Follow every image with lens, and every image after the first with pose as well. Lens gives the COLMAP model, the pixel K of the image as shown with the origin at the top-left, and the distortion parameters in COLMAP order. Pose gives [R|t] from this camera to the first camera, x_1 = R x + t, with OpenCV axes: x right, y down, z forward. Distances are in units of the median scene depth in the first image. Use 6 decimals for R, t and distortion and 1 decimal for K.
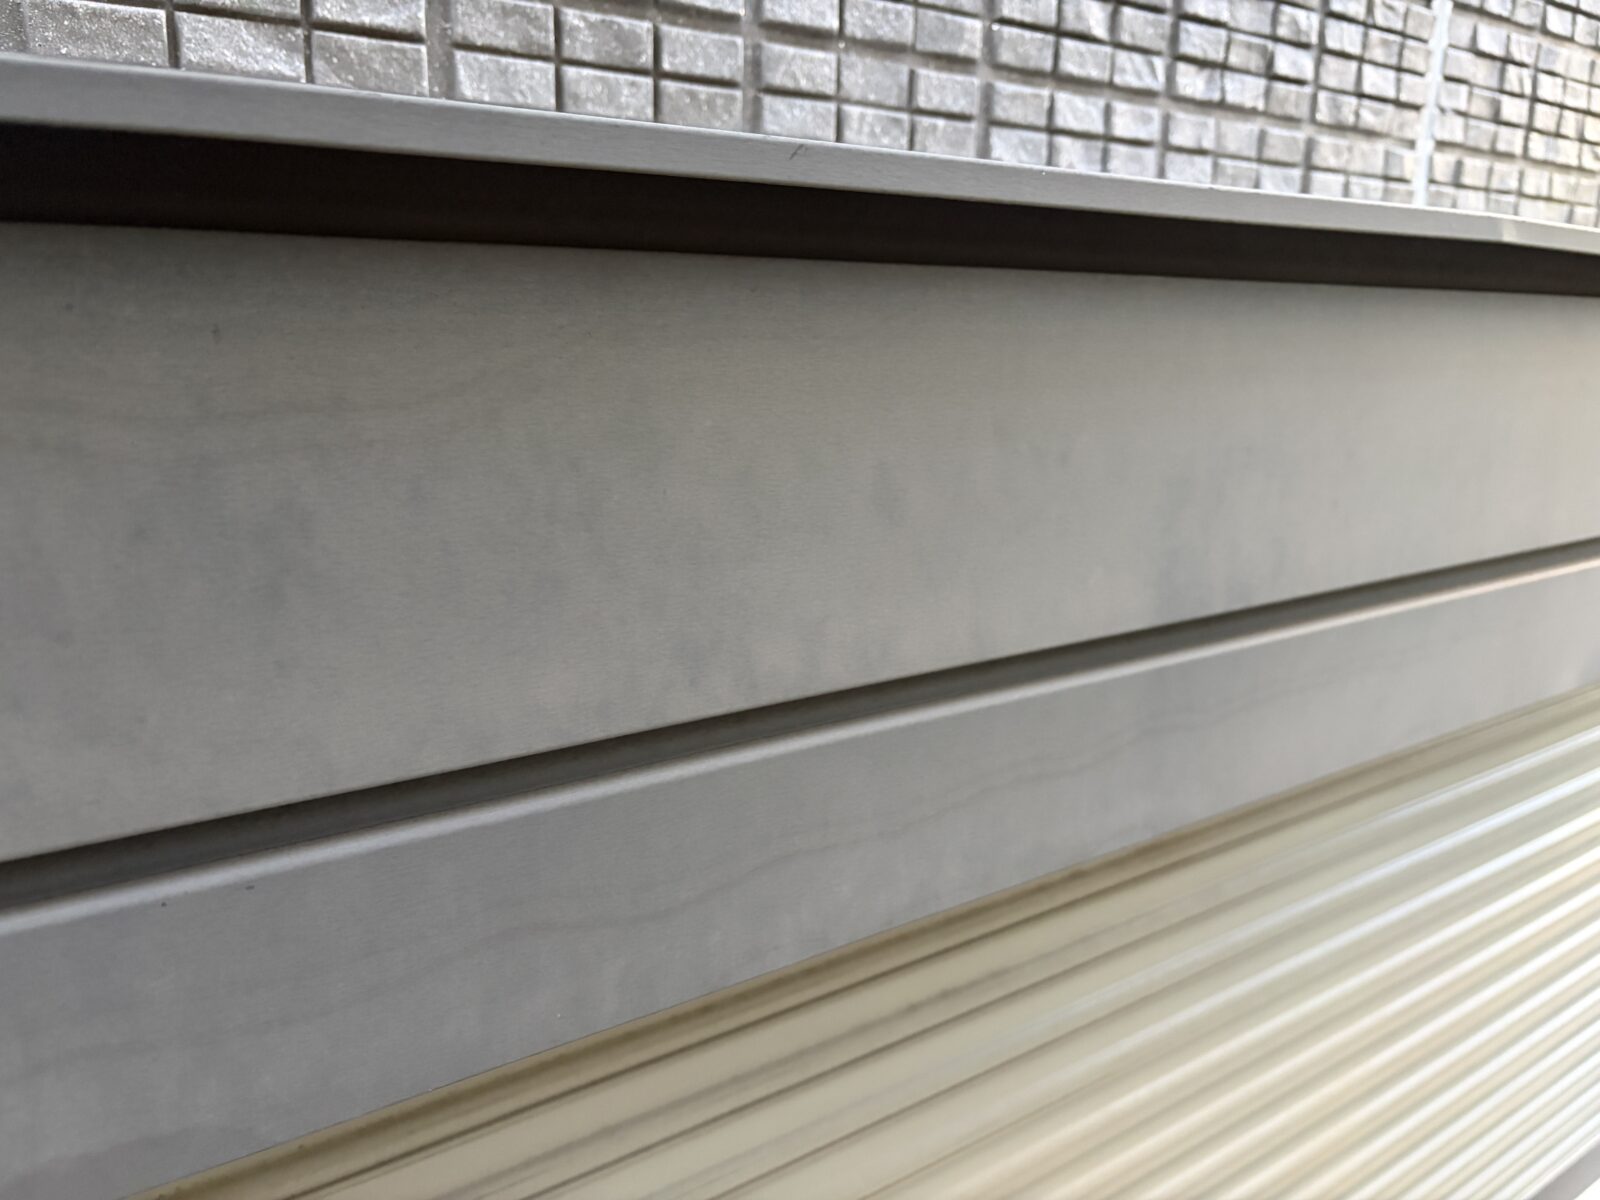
lens RADIAL K [[1217.1, 0, 790.6], [0, 1217.1, 603.5], [0, 0, 1]] dist [0.044960, -0.057448]
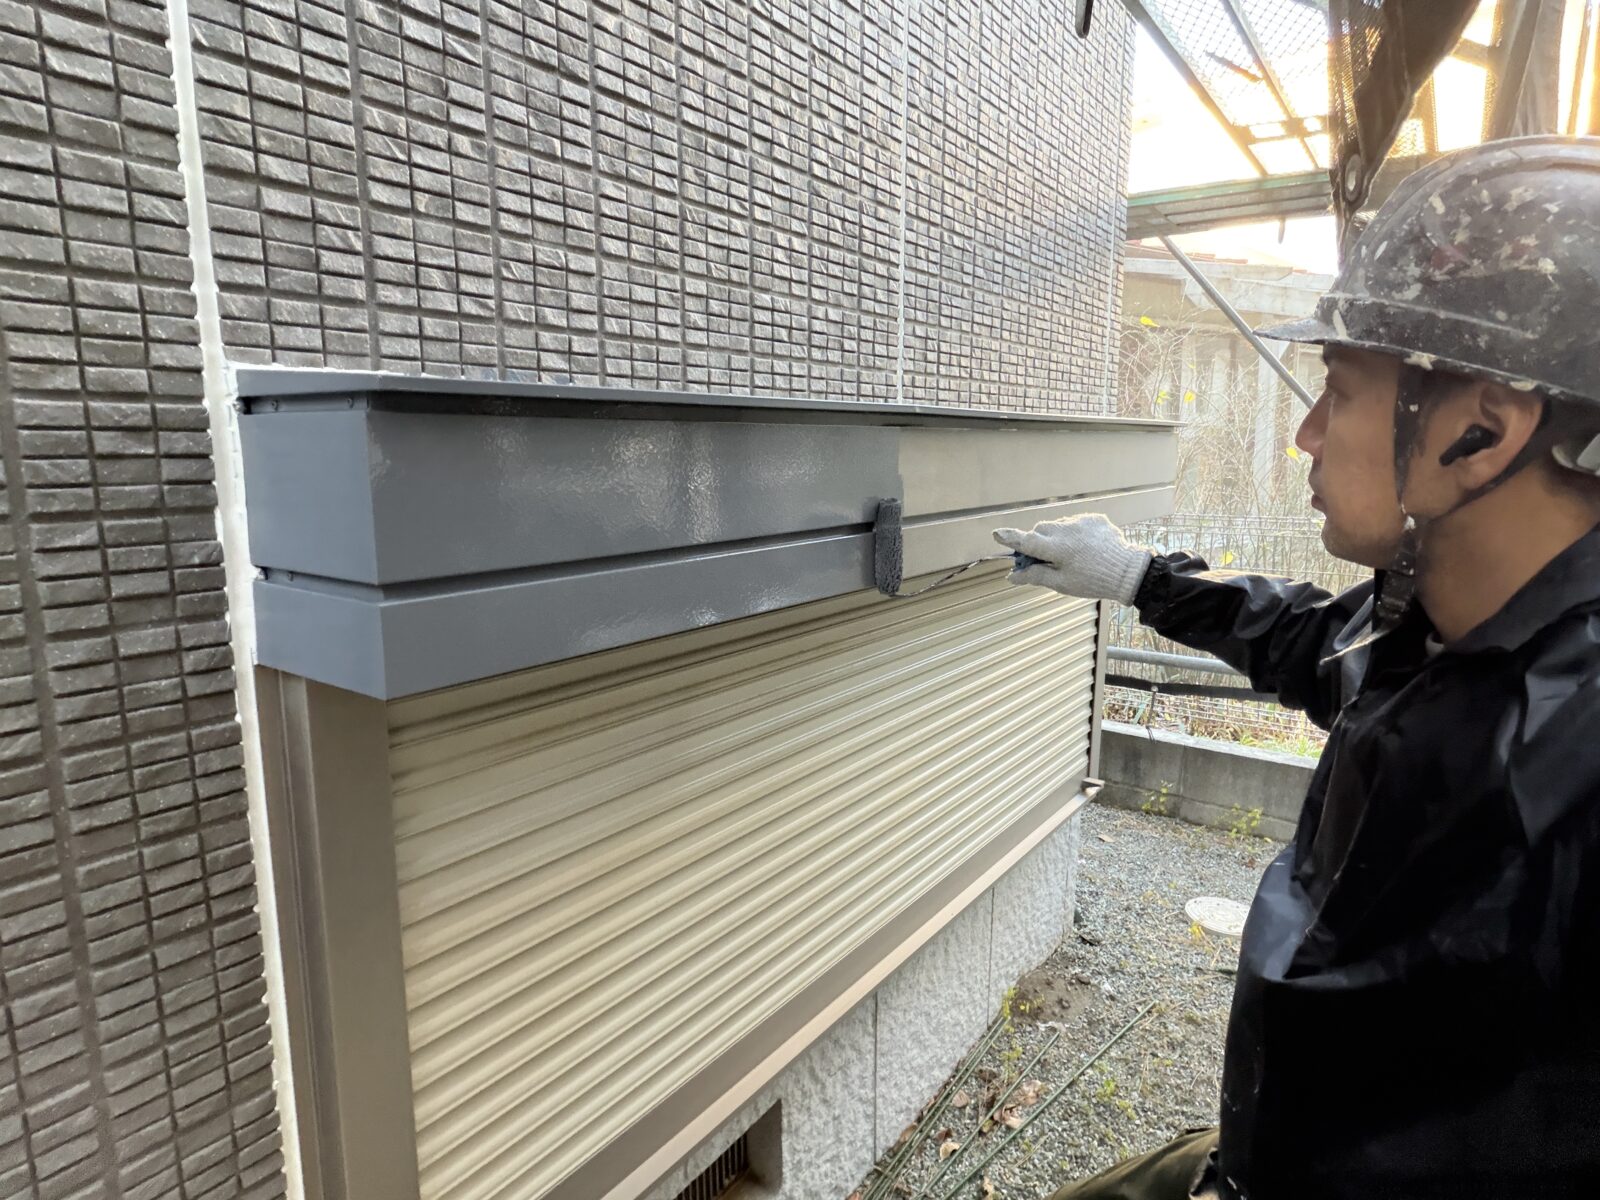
lens RADIAL K [[927.6, 0, 806.8], [0, 927.6, 602.9], [0, 0, 1]] dist [0.005286, 0.000162]
pose [[0.947572, -0.068778, 0.312054, -0.355922], [0.086327, 0.995349, -0.042757, 0.202744], [-0.307661, 0.067454, 0.949102, -0.867303]]
